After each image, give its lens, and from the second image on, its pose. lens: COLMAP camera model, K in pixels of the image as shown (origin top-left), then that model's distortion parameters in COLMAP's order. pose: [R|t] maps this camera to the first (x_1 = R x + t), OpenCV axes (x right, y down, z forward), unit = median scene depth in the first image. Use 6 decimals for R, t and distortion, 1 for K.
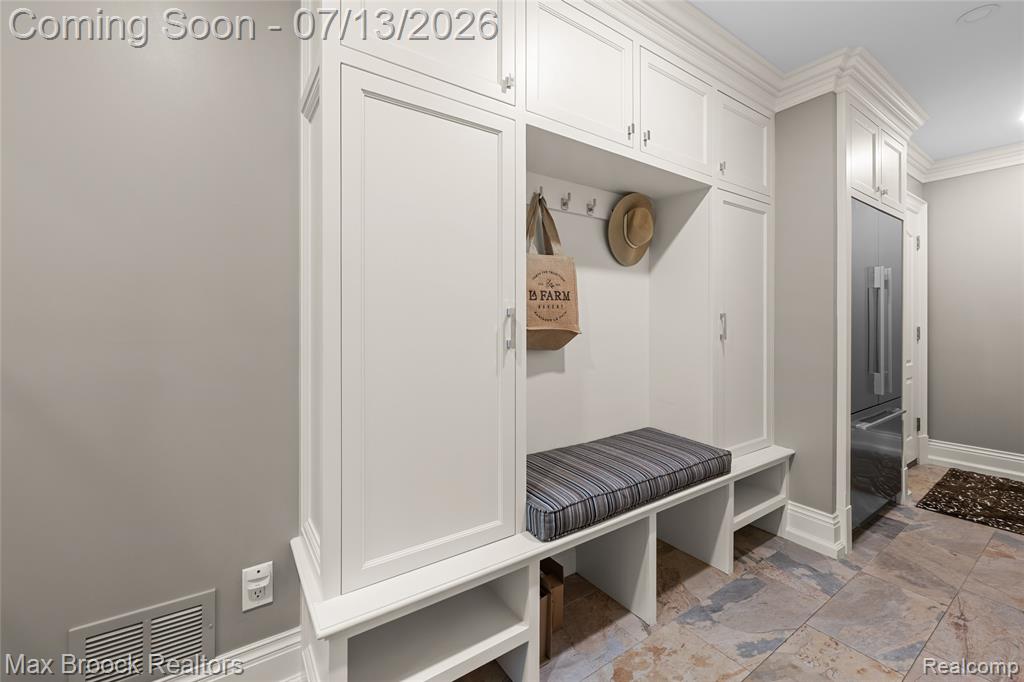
lens RADIAL K [[420.1, 0, 524.1], [0, 420.1, 319.3], [0, 0, 1]] dist [0.002289, -0.000116]
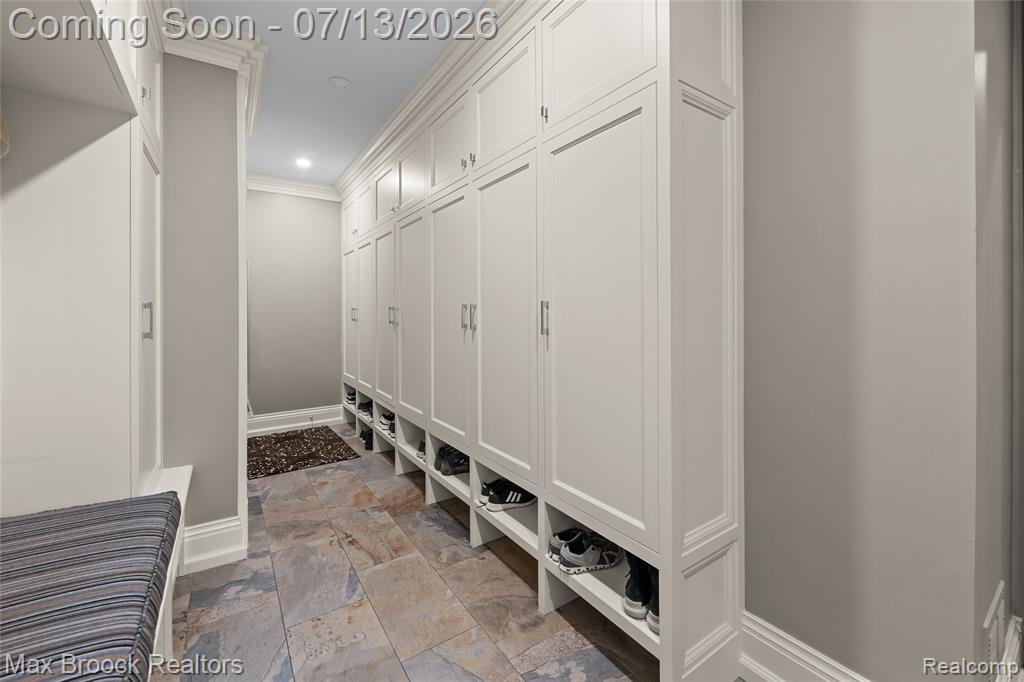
lens RADIAL K [[420.1, 0, 524.1], [0, 420.1, 311.7], [0, 0, 1]] dist [0.002289, -0.000116]
pose [[0.005142, -0.003720, 0.999980, -0.242113], [0.000371, 0.999993, 0.003718, -0.001042], [-0.999987, 0.000352, 0.005143, 0.385930]]
